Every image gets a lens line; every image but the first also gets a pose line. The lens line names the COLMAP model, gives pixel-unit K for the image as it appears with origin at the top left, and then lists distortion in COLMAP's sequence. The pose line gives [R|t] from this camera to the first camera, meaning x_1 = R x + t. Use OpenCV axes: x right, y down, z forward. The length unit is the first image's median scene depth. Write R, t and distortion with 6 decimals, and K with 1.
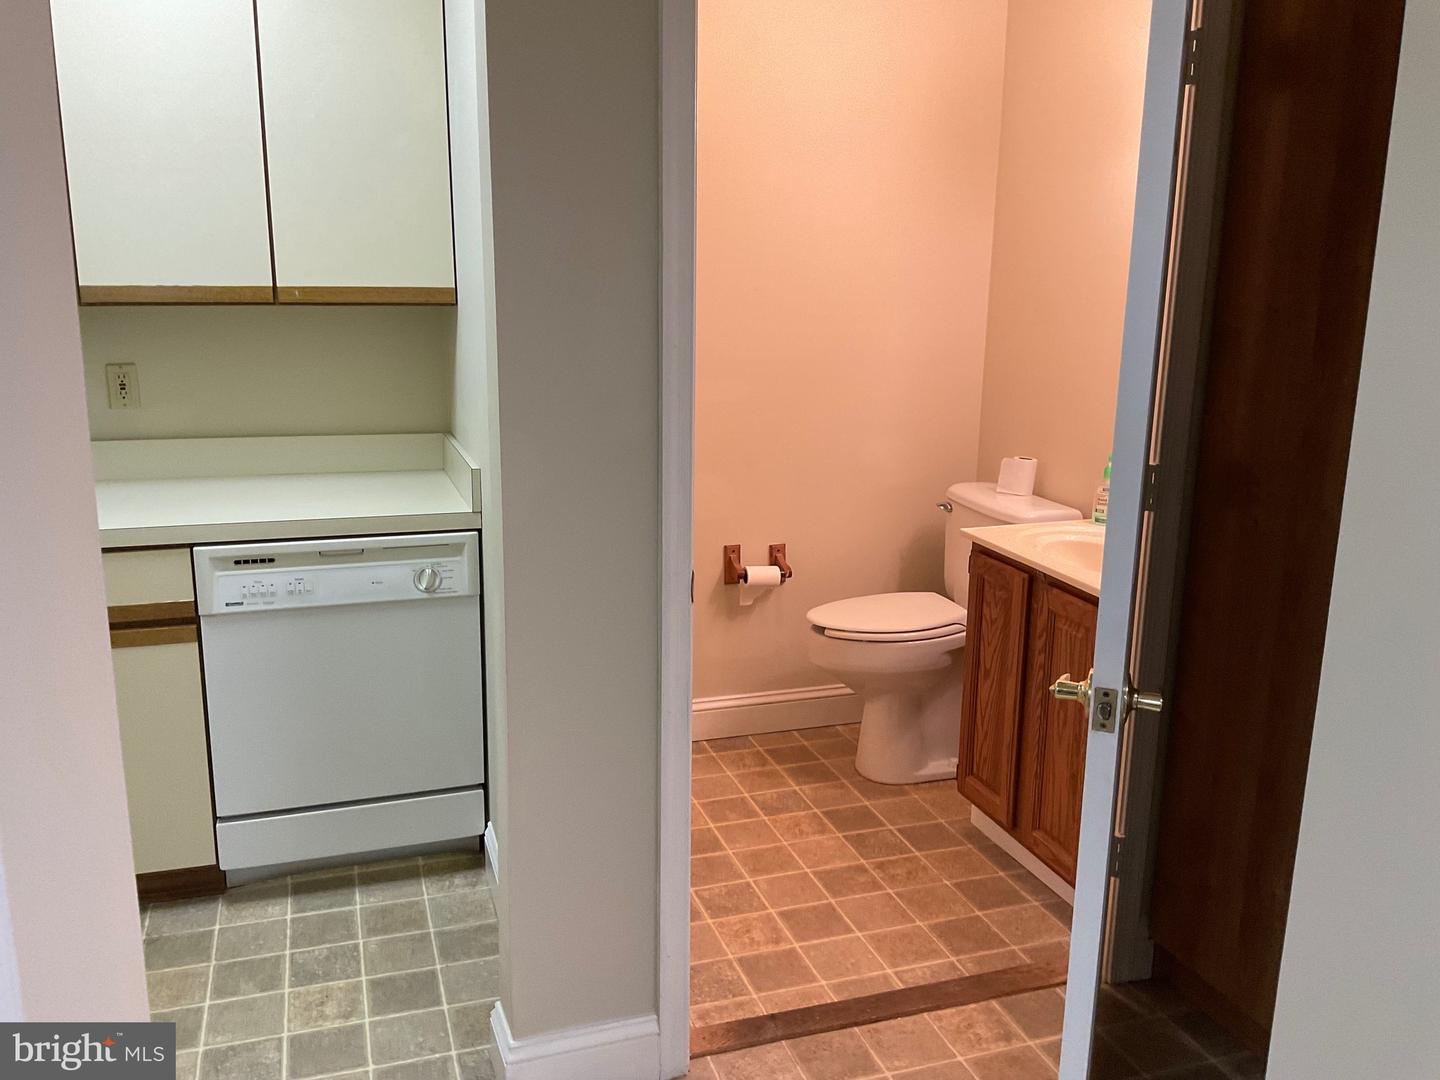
lens RADIAL K [[1192.3, 0, 723.3], [0, 1192.3, 544.3], [0, 0, 1]] dist [0.070724, -0.131443]
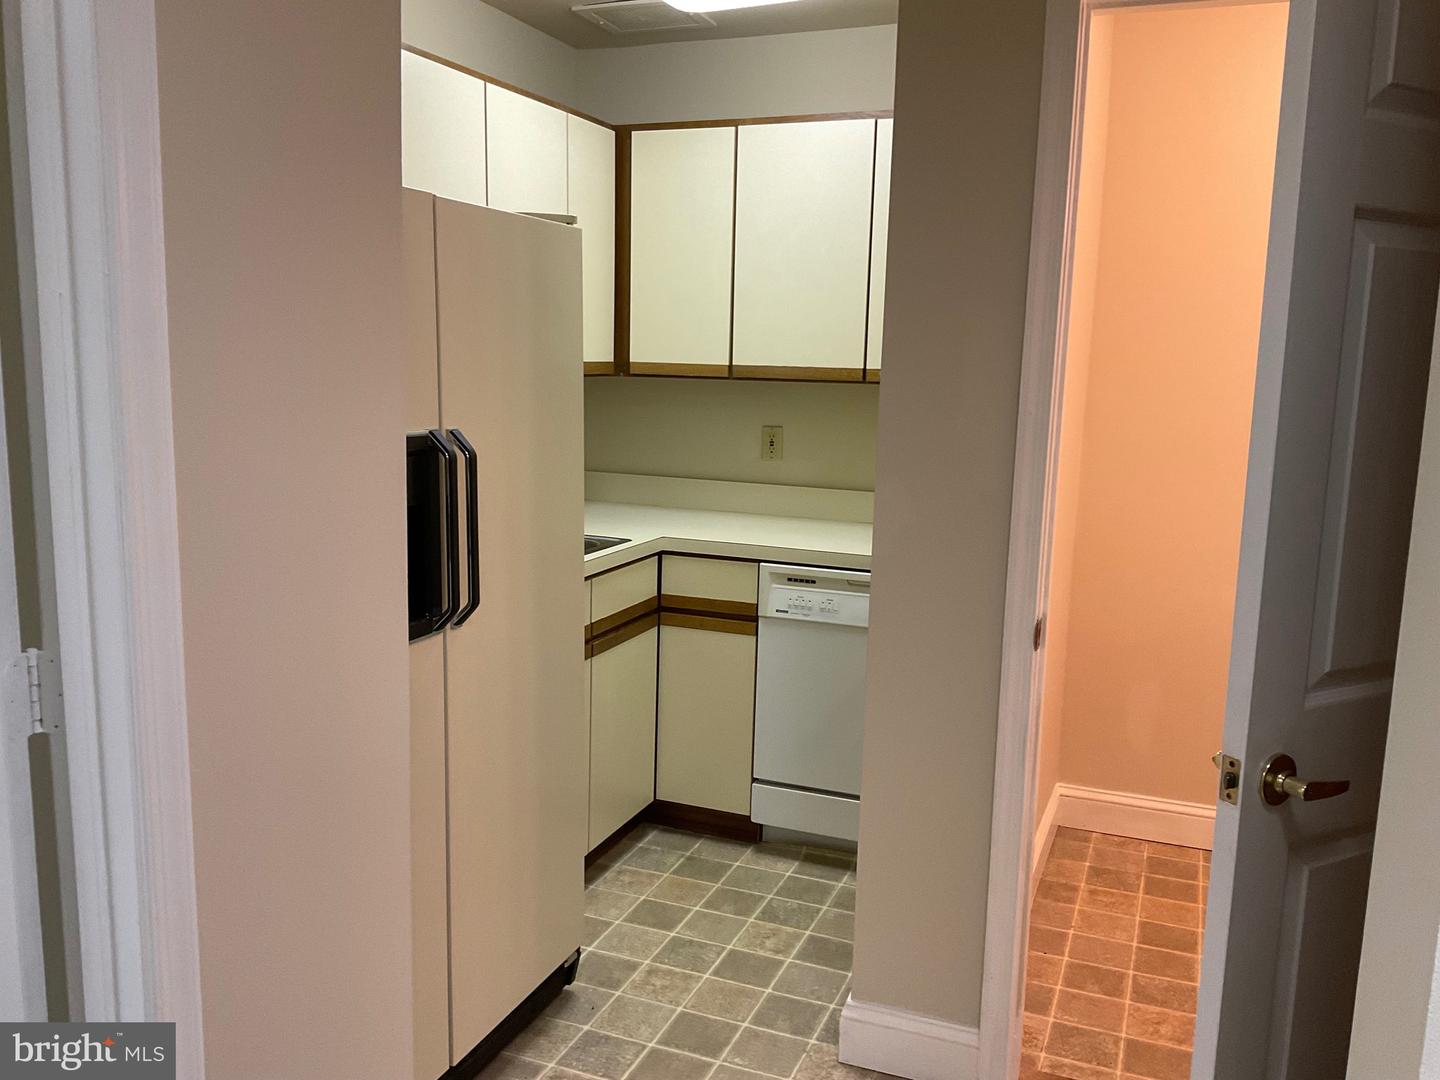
lens RADIAL K [[1192.3, 0, 724.0], [0, 1192.3, 536.5], [0, 0, 1]] dist [0.070724, -0.131443]
pose [[0.766211, 0.104692, -0.634003, 0.339244], [-0.161817, 0.986279, -0.032699, 0.022688], [0.621881, 0.127647, 0.772639, -0.025885]]
